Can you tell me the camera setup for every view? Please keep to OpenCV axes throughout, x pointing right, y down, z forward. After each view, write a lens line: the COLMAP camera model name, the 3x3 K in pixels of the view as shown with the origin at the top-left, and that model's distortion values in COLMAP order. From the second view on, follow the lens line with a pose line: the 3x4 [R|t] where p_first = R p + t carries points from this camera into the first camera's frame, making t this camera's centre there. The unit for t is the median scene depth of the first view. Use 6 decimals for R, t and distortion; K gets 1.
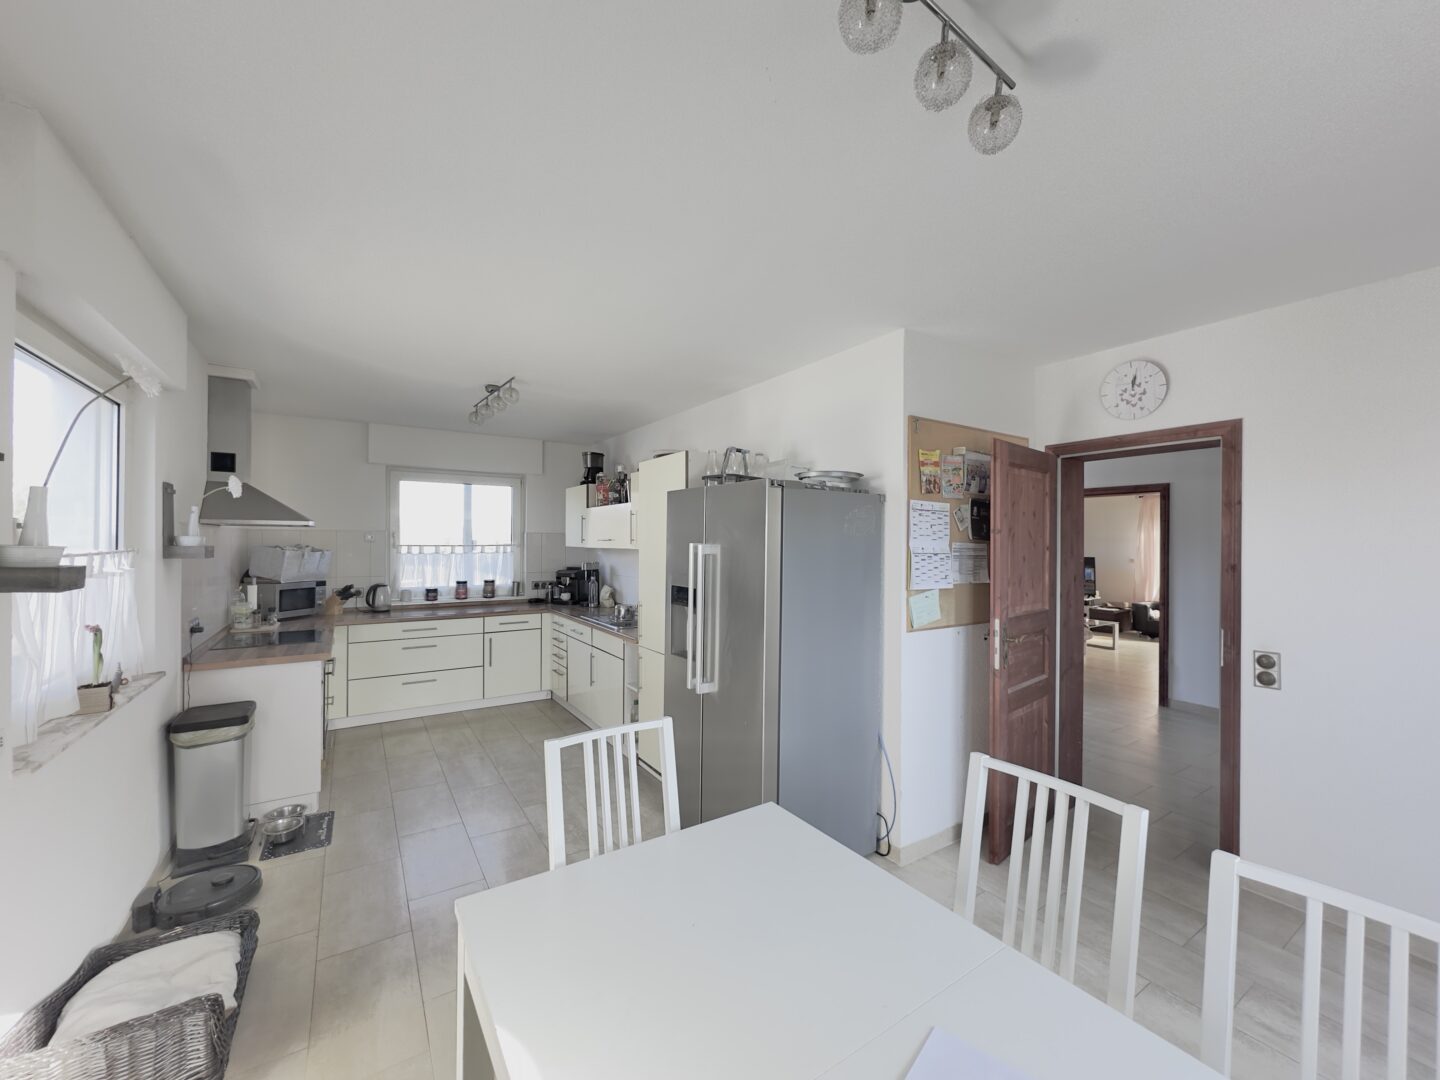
lens RADIAL K [[574.0, 0, 718.8], [0, 574.0, 541.4], [0, 0, 1]] dist [-0.002147, -0.000096]
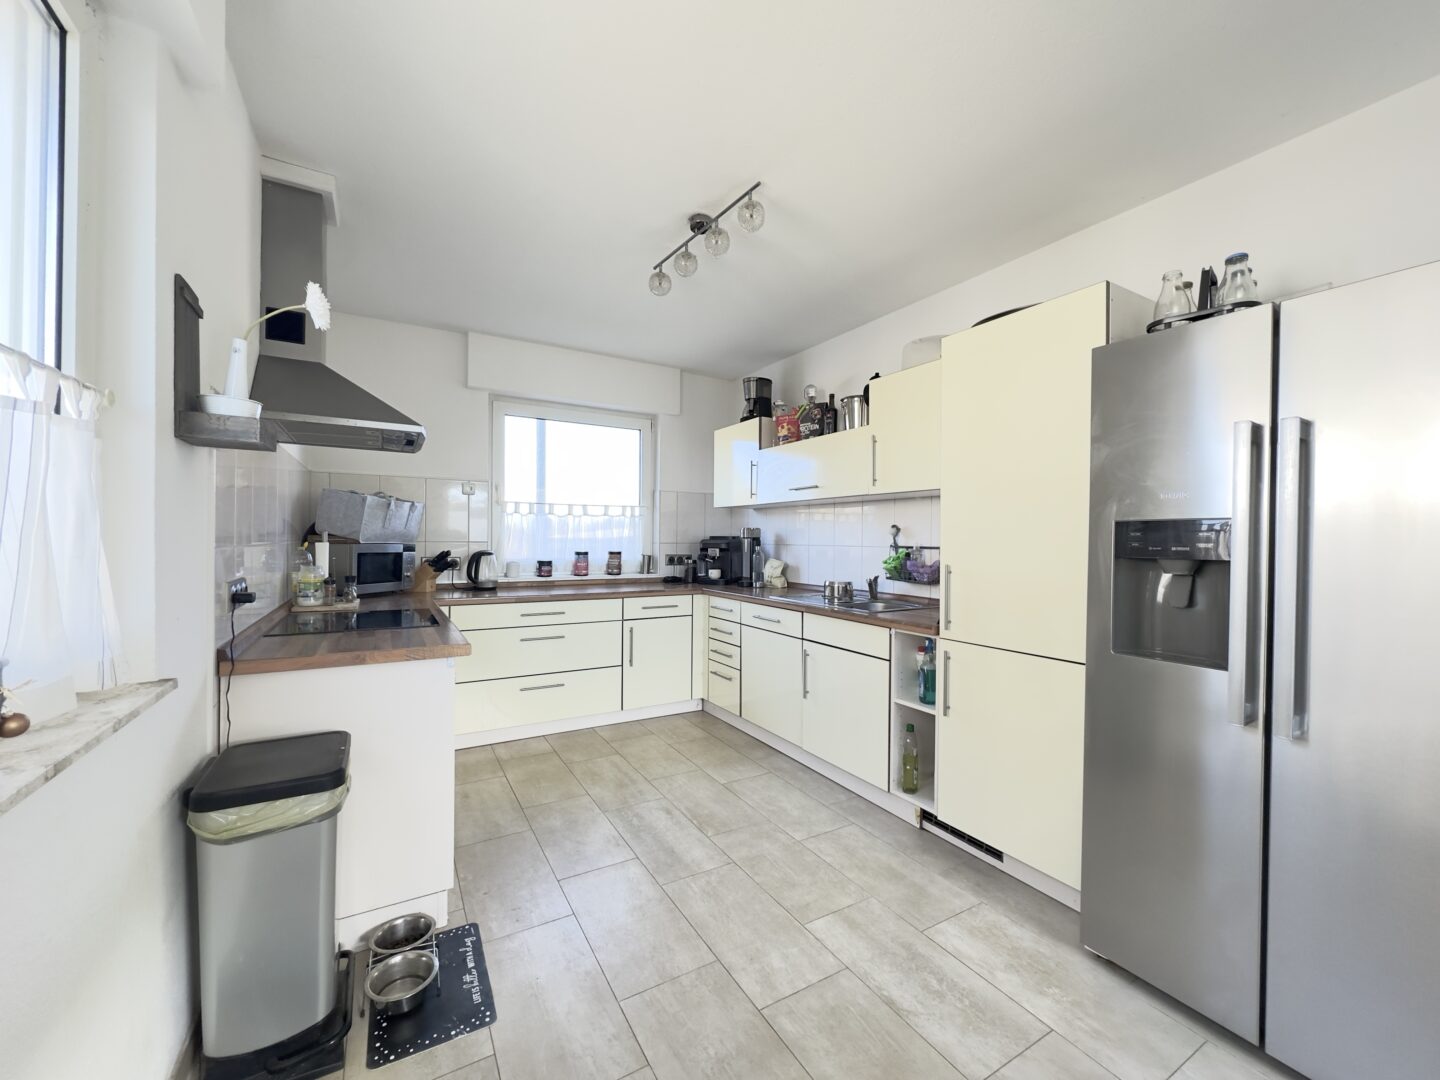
lens RADIAL K [[574.0, 0, 719.9], [0, 574.0, 541.2], [0, 0, 1]] dist [-0.002147, -0.000096]
pose [[0.999072, 0.004180, -0.042872, -0.285845], [-0.004023, 0.999985, 0.003744, 0.063115], [0.042887, -0.003568, 0.999074, 0.312240]]
